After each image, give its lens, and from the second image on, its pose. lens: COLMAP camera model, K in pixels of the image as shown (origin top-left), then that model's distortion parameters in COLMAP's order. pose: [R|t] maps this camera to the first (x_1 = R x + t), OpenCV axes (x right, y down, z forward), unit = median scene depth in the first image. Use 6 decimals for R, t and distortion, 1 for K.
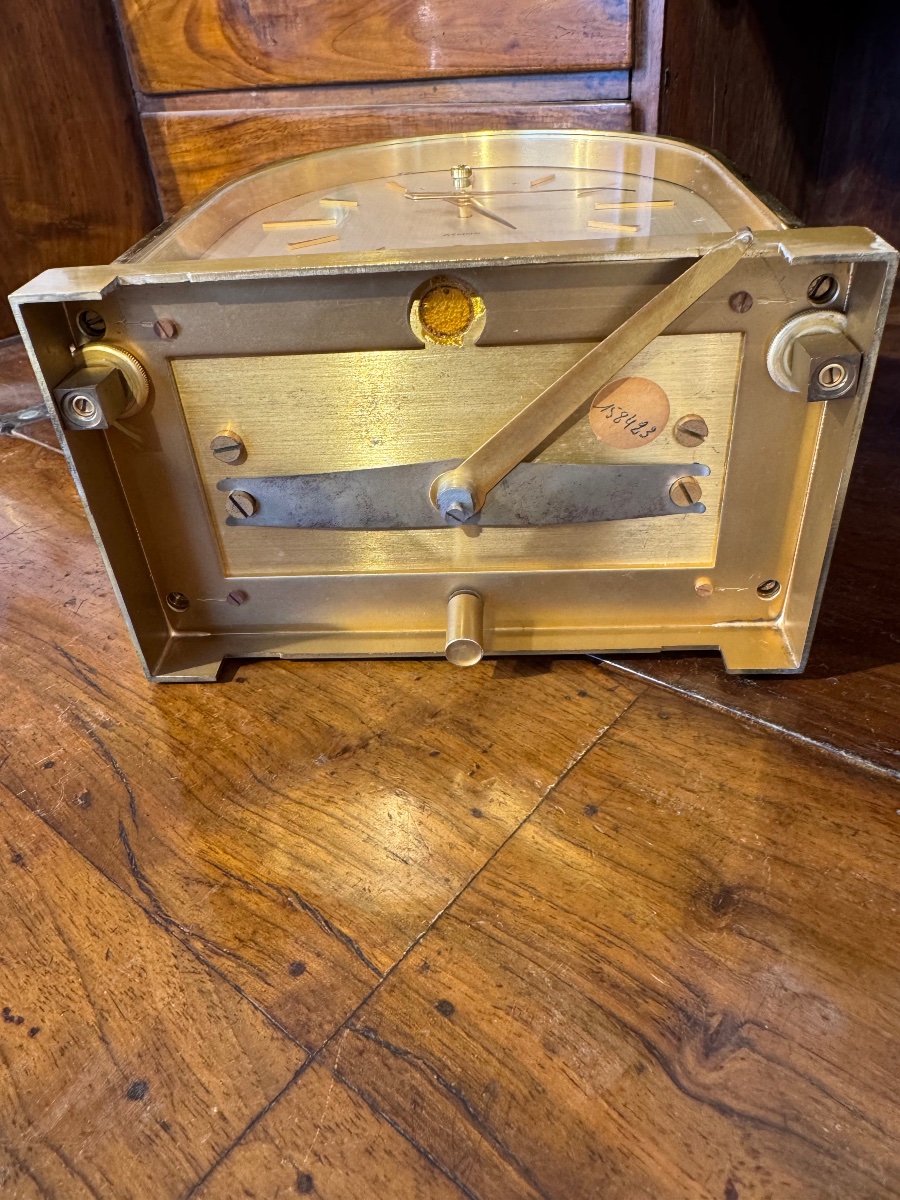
lens RADIAL K [[850.2, 0, 448.0], [0, 850.2, 548.5], [0, 0, 1]] dist [-0.008984, 0.000774]
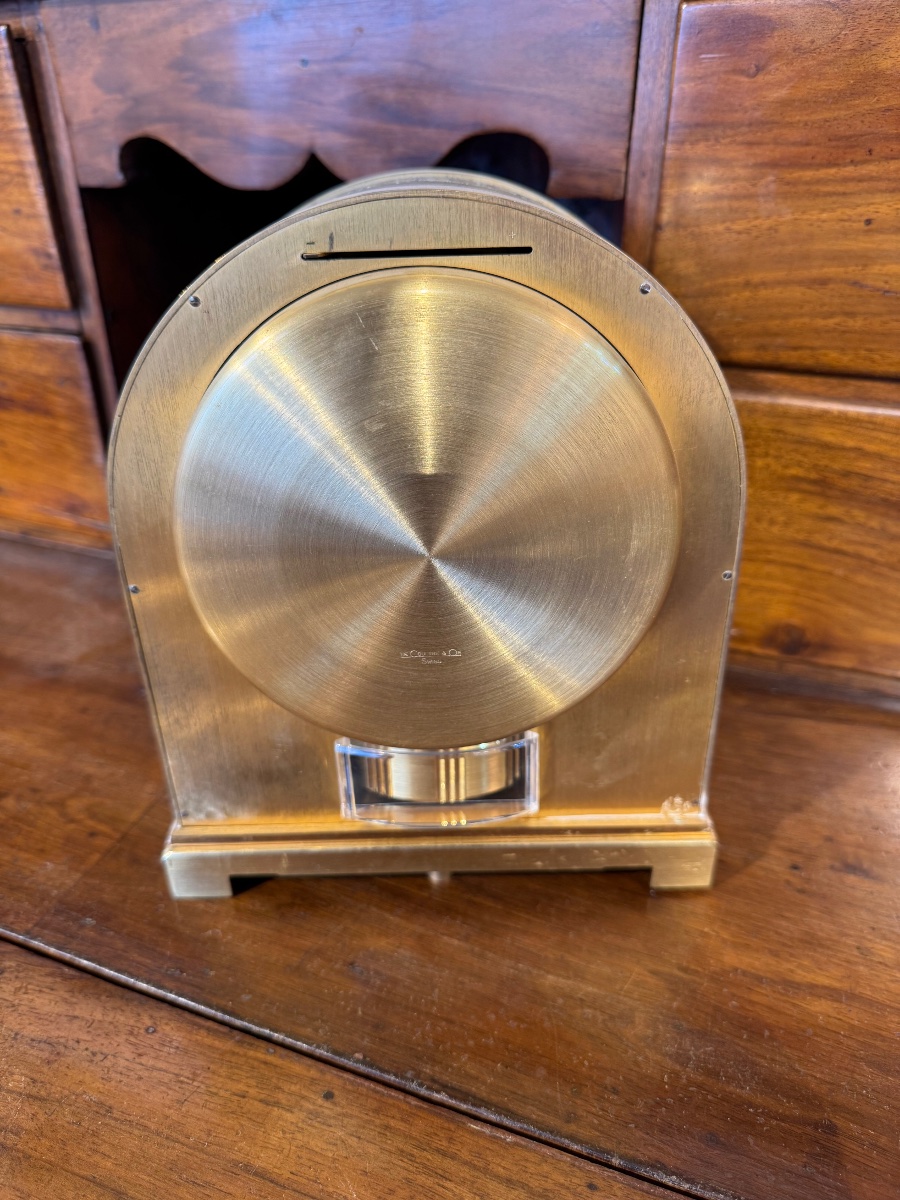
lens RADIAL K [[890.7, 0, 454.1], [0, 890.7, 599.9], [0, 0, 1]] dist [-0.044138, 0.010748]
pose [[0.948938, -0.103172, 0.298115, 0.517753], [0.108545, 0.994090, -0.001475, -0.237265], [-0.296201, 0.033759, 0.954529, -0.362080]]
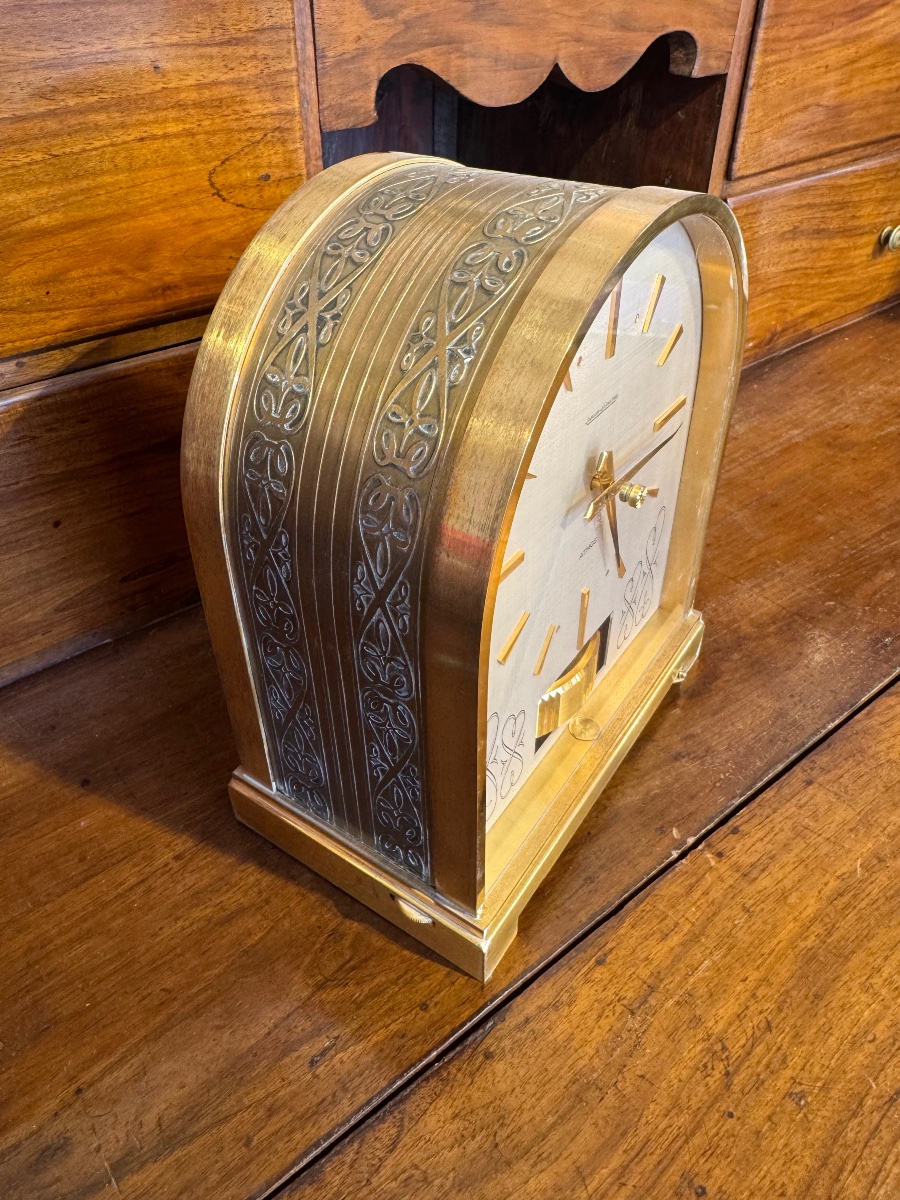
lens RADIAL K [[850.2, 0, 448.0], [0, 850.2, 548.5], [0, 0, 1]] dist [-0.008984, 0.000774]
pose [[0.236422, -0.524589, 0.817870, -1.133049], [0.483991, 0.793457, 0.369024, -1.028646], [-0.842531, 0.308596, 0.441487, 0.932290]]
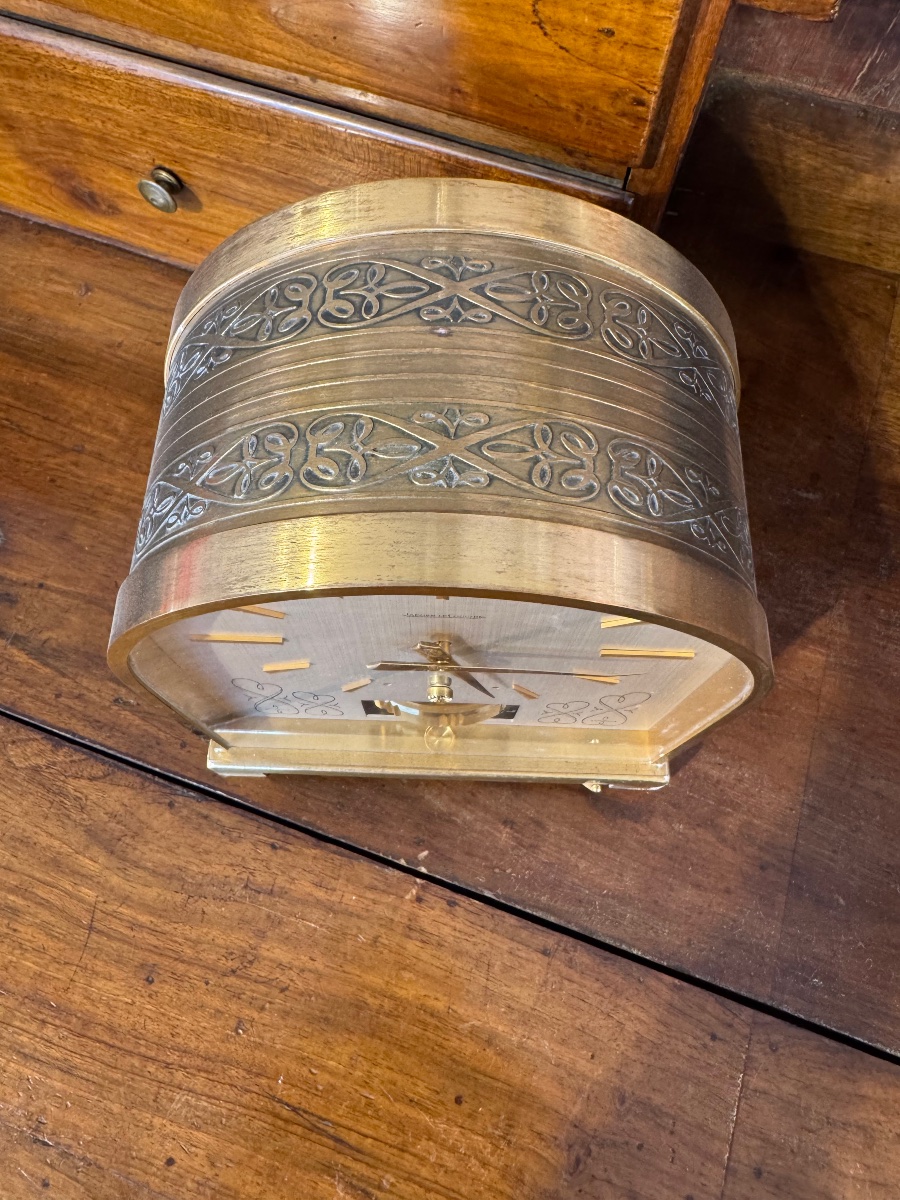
lens RADIAL K [[850.2, 0, 448.0], [0, 850.2, 548.5], [0, 0, 1]] dist [-0.008984, 0.000774]
pose [[0.942774, -0.272998, 0.191440, -0.286766], [0.104381, 0.786933, 0.608146, -1.302871], [-0.316673, -0.553362, 0.770395, 0.512466]]
